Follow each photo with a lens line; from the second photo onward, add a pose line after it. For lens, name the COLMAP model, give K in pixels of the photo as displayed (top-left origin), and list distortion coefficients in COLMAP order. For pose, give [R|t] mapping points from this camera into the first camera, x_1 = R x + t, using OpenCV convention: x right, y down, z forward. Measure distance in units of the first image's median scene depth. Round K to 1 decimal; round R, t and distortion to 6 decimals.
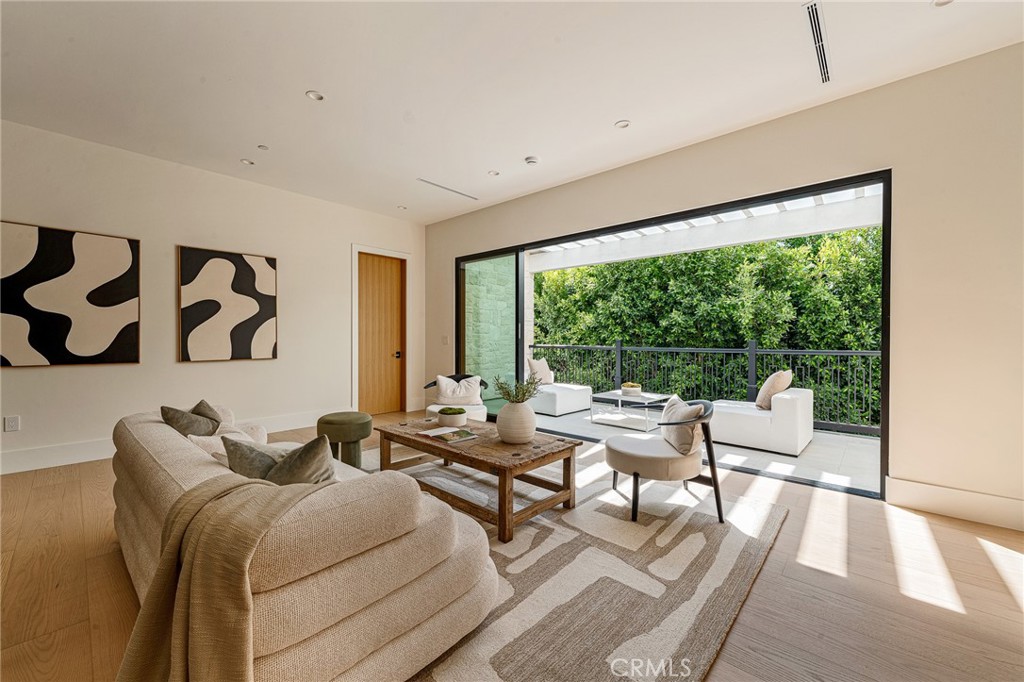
lens RADIAL K [[420.6, 0, 509.6], [0, 420.6, 336.6], [0, 0, 1]] dist [-0.001230, -0.000245]
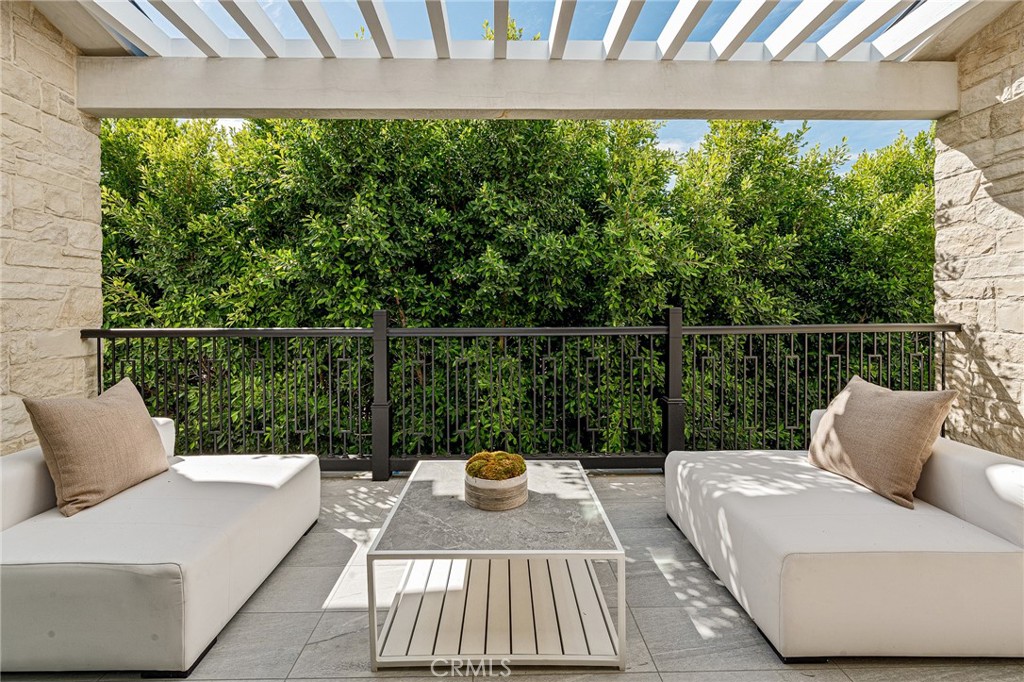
lens RADIAL K [[420.6, 0, 507.7], [0, 420.6, 318.5], [0, 0, 1]] dist [-0.001230, -0.000245]
pose [[0.726990, -0.019300, 0.686377, 0.068882], [0.003690, 0.999700, 0.024203, 0.005837], [-0.686638, -0.015062, 0.726843, 0.578819]]
